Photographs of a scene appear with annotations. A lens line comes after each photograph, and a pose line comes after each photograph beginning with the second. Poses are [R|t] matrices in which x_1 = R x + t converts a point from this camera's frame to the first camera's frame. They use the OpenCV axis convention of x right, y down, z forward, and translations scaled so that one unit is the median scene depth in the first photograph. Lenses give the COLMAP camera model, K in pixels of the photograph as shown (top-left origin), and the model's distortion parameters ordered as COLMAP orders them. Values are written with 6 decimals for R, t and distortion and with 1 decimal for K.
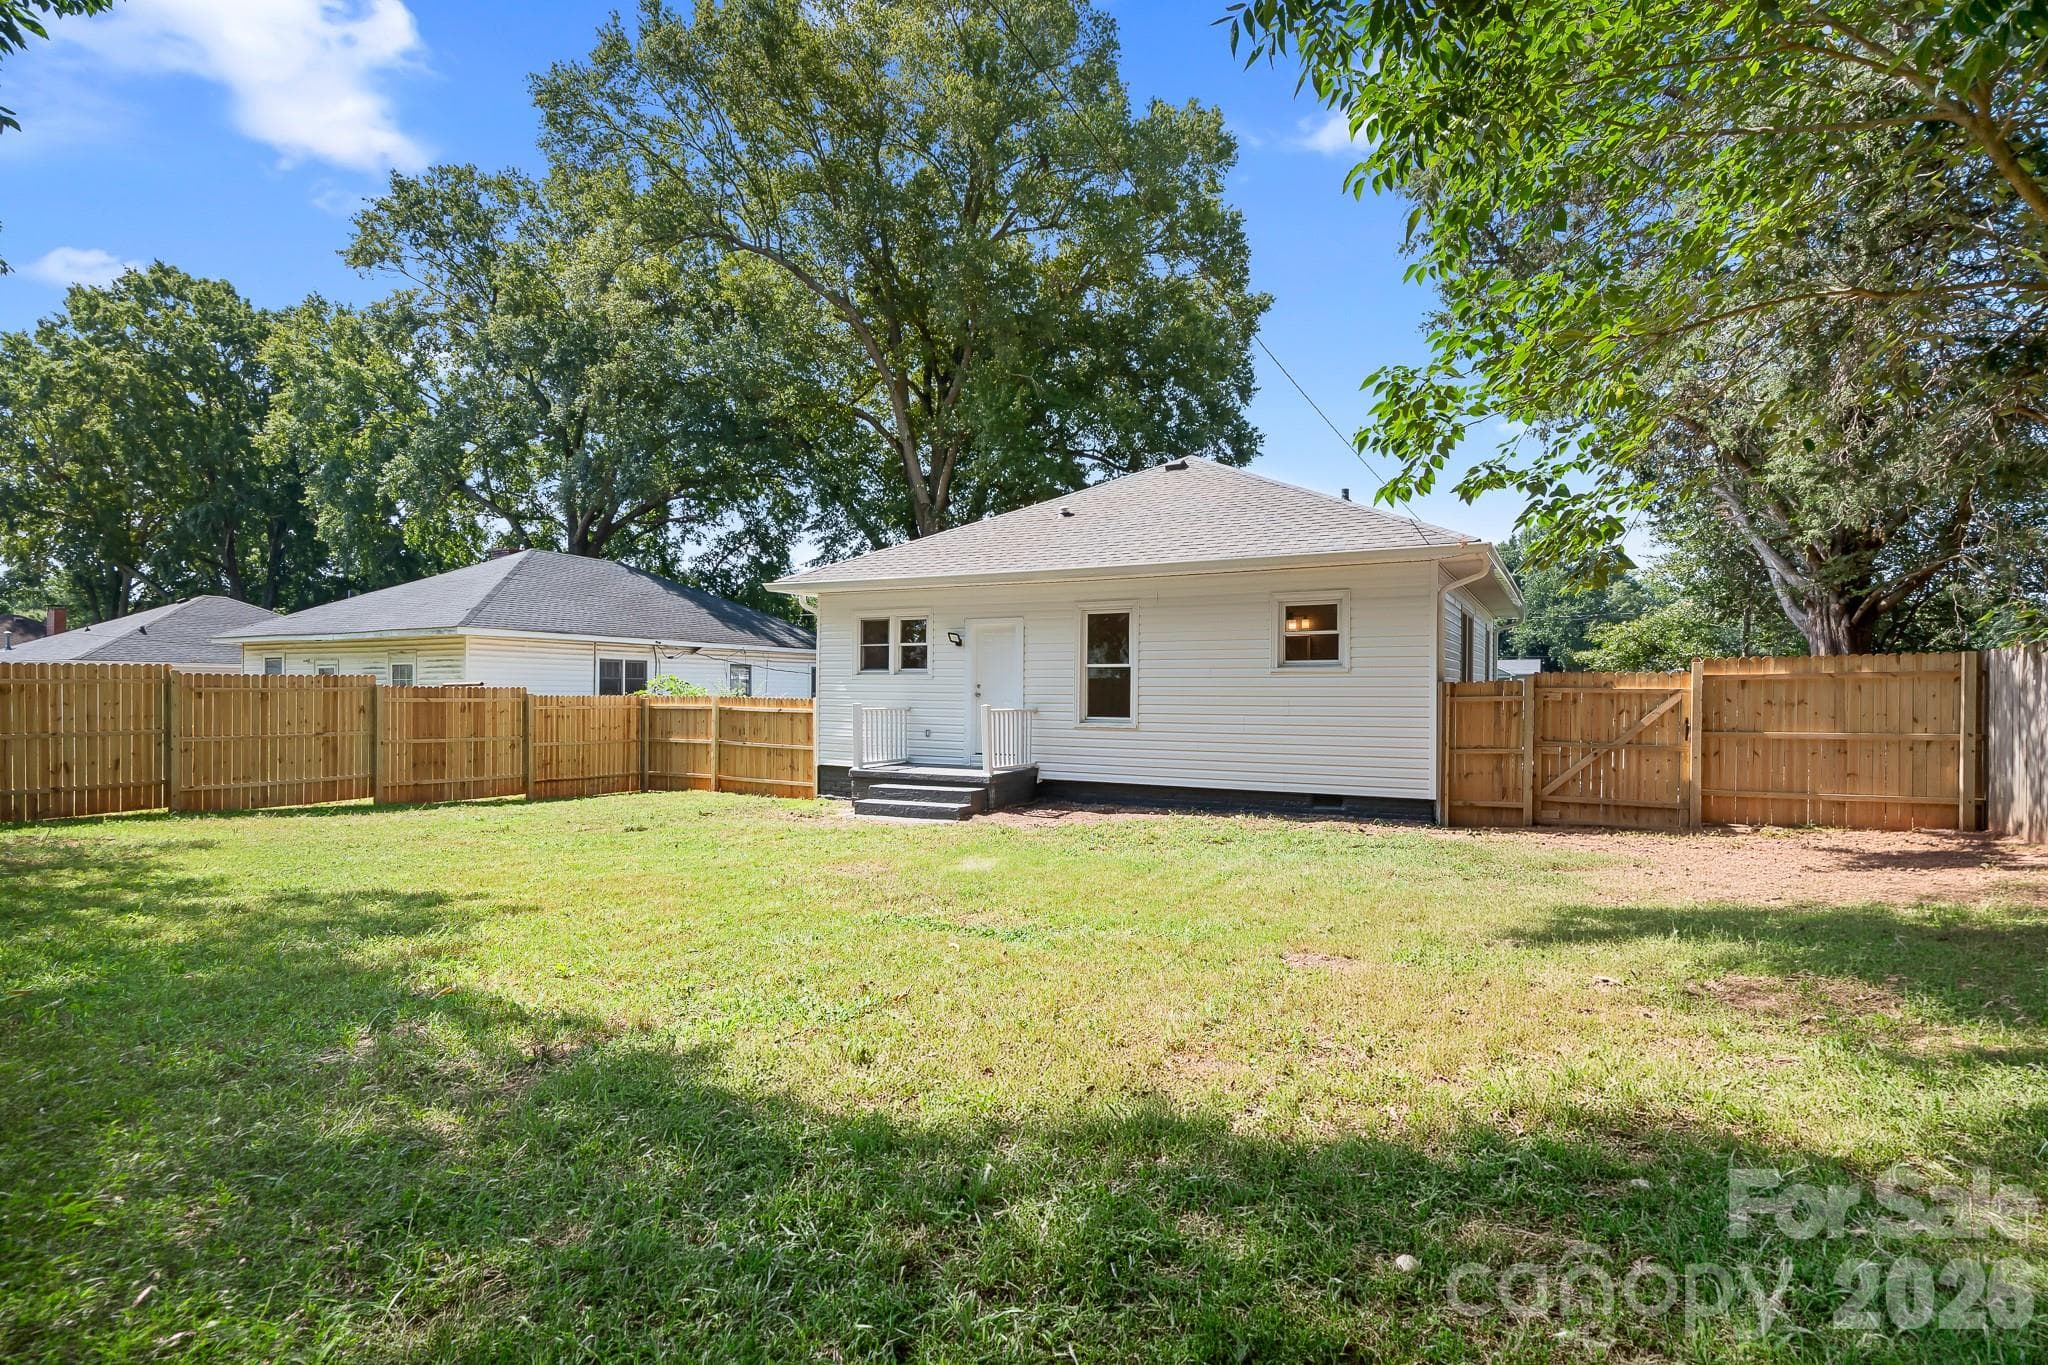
lens RADIAL K [[982.2, 0, 1024.0], [0, 982.2, 682.5], [0, 0, 1]] dist [-0.001696, -0.000180]
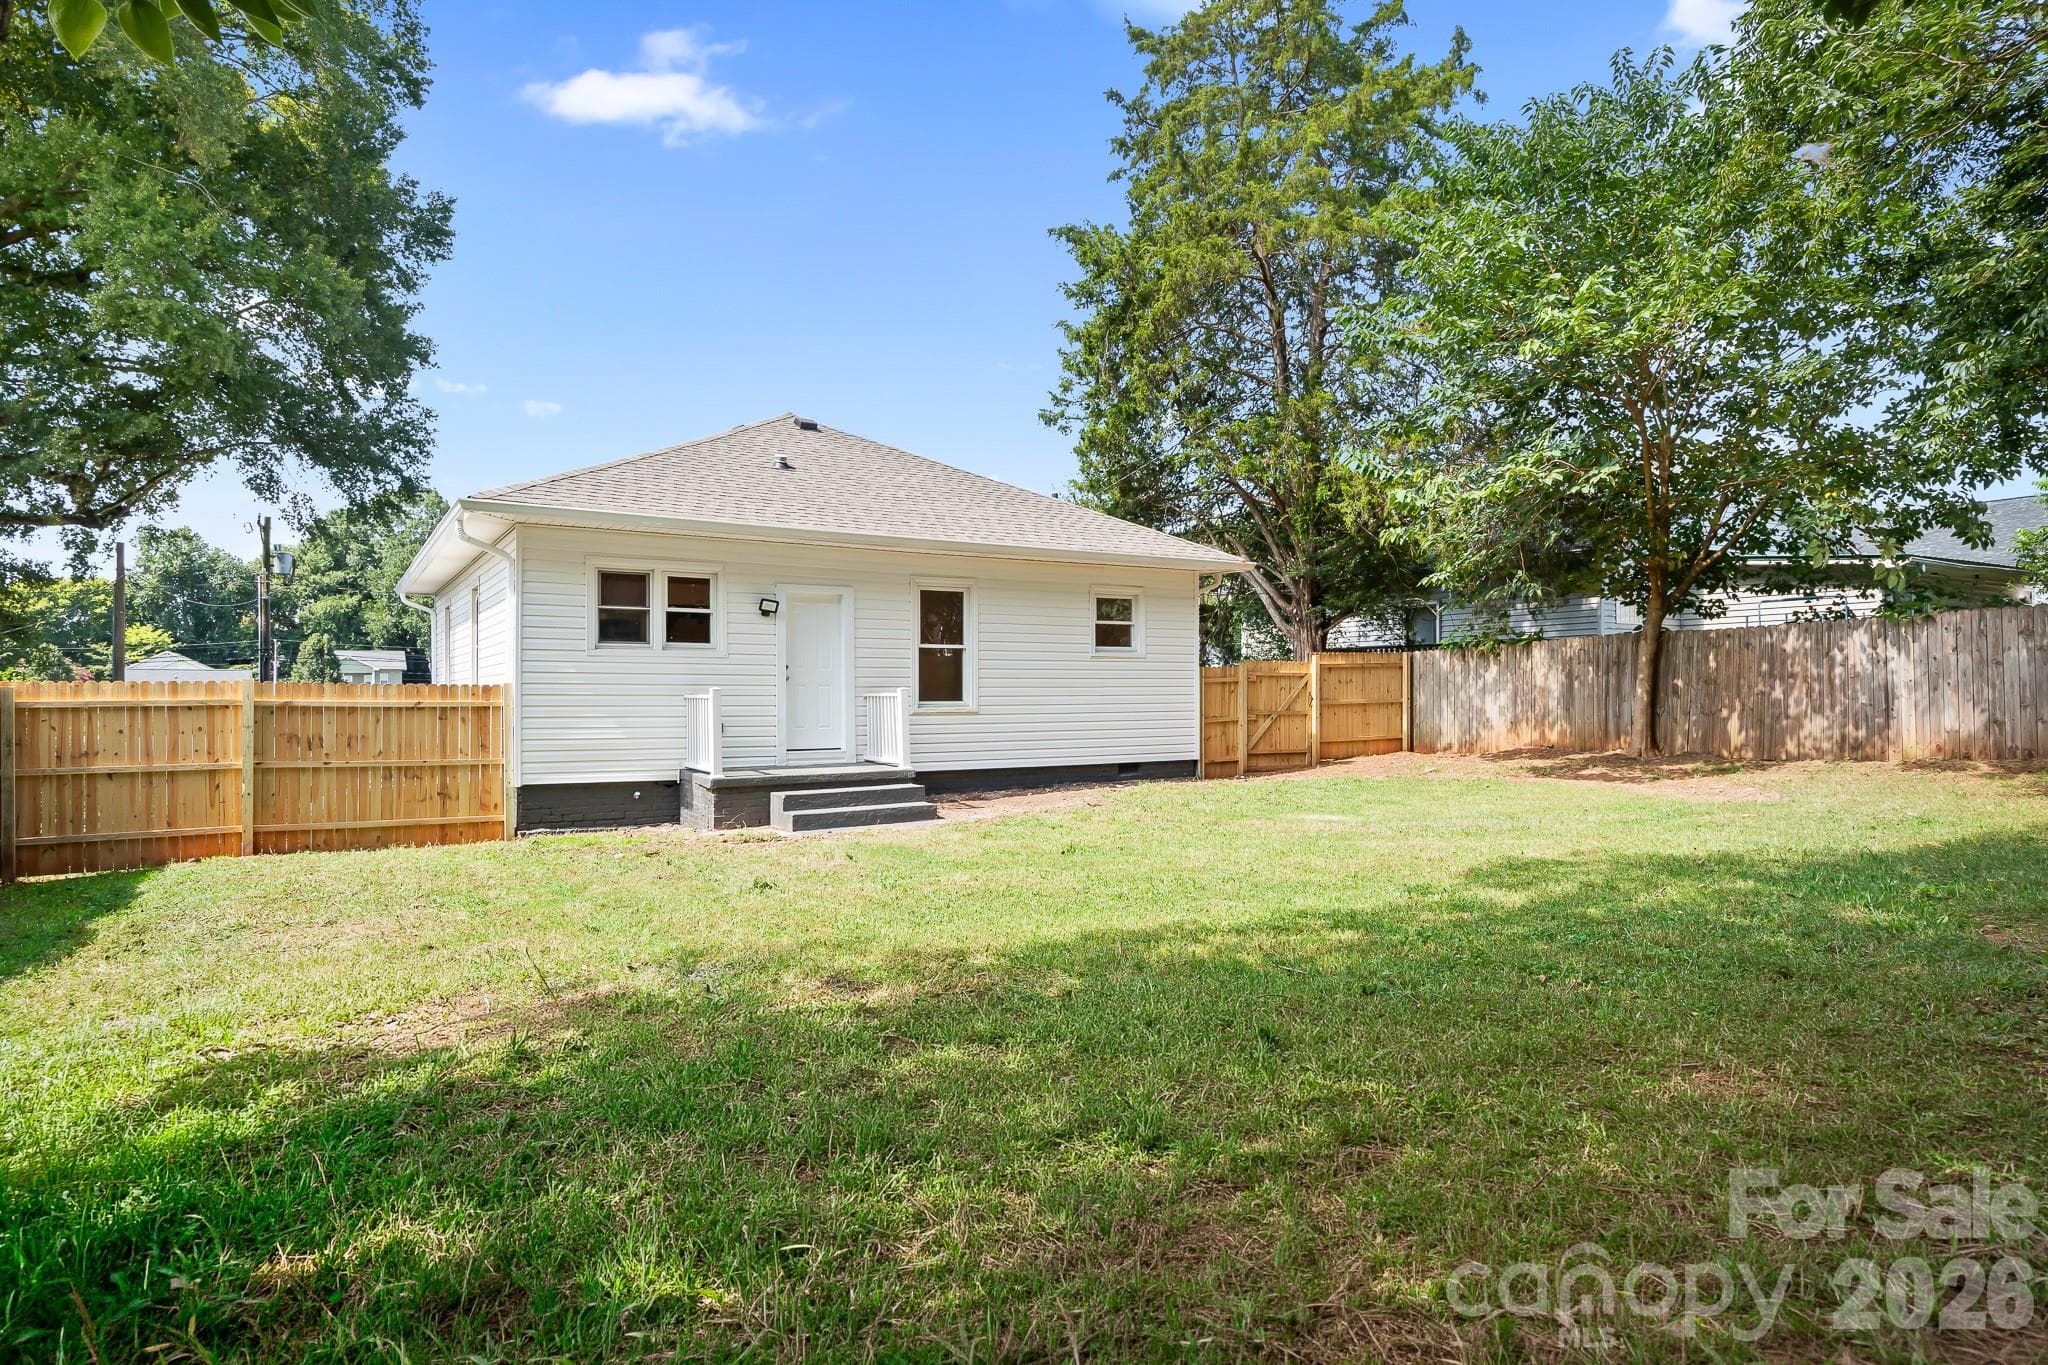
lens RADIAL K [[1154.7, 0, 1024.0], [0, 1154.7, 682.5], [0, 0, 1]] dist [0.033340, 0.000465]
pose [[0.494211, -0.001724, 0.869340, -0.834944], [-0.007644, 0.999951, 0.006329, 0.009816], [-0.869308, -0.009773, 0.494174, 0.381636]]
